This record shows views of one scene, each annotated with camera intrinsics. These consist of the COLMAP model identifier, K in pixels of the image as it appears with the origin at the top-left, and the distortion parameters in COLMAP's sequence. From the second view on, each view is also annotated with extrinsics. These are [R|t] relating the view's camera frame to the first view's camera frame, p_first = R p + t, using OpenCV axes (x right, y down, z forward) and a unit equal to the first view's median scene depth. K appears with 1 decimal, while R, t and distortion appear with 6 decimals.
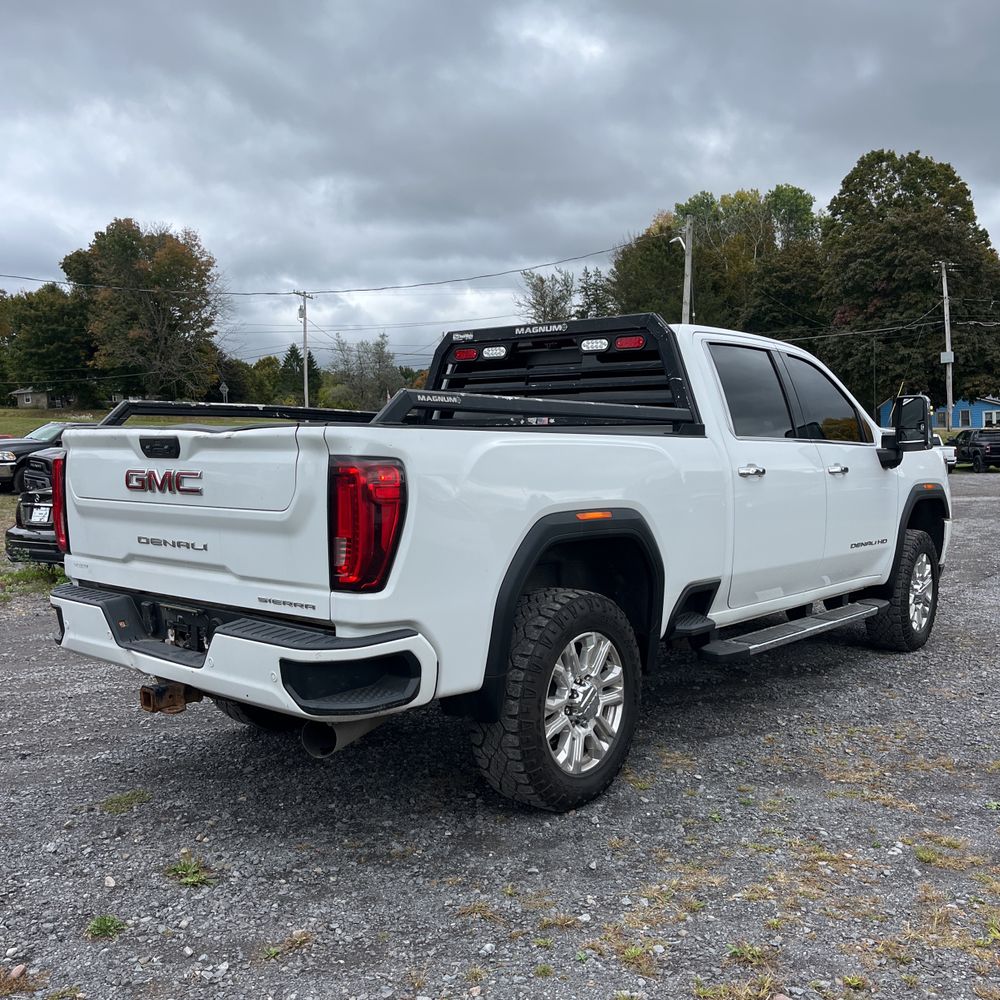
lens RADIAL K [[993.7, 0, 502.1], [0, 993.7, 508.2], [0, 0, 1]] dist [0.044347, -0.042646]
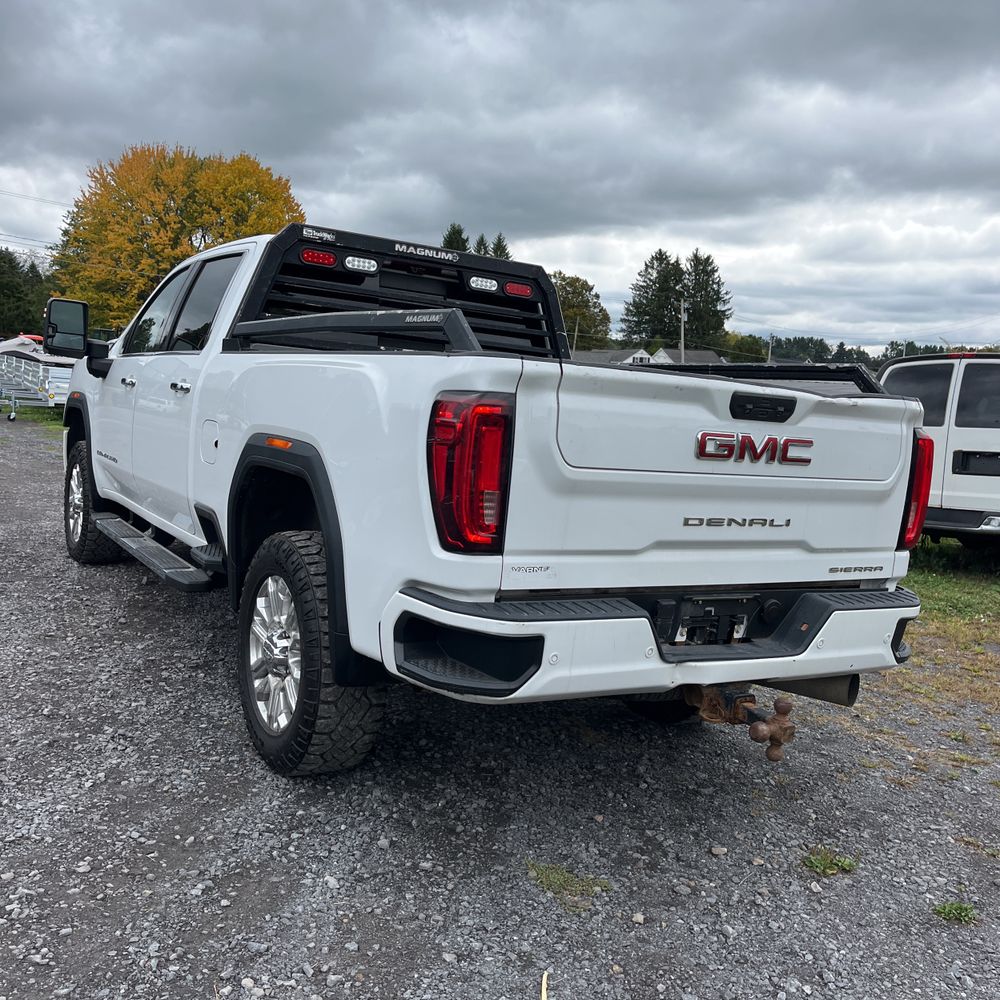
lens RADIAL K [[999.8, 0, 479.5], [0, 999.8, 510.9], [0, 0, 1]] dist [0.041594, -0.027694]
pose [[0.337528, -0.080220, 0.937891, -0.806874], [-0.024429, 0.995280, 0.093920, -0.032166], [-0.940999, -0.054612, 0.333975, 0.626911]]
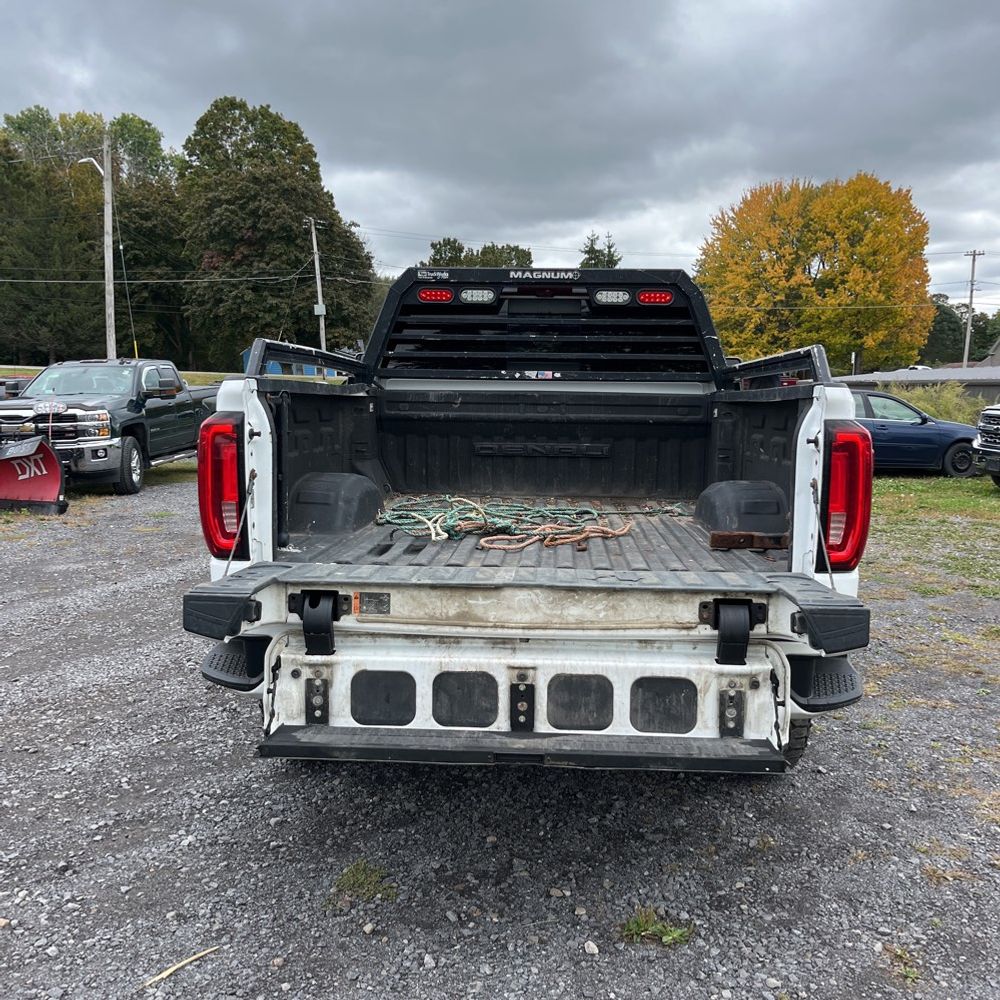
lens RADIAL K [[993.7, 0, 502.1], [0, 993.7, 508.2], [0, 0, 1]] dist [0.044347, -0.042646]
pose [[0.806526, -0.059361, 0.588211, -0.543214], [0.026964, 0.997604, 0.063704, -0.022941], [-0.590583, -0.035519, 0.806195, 0.262708]]
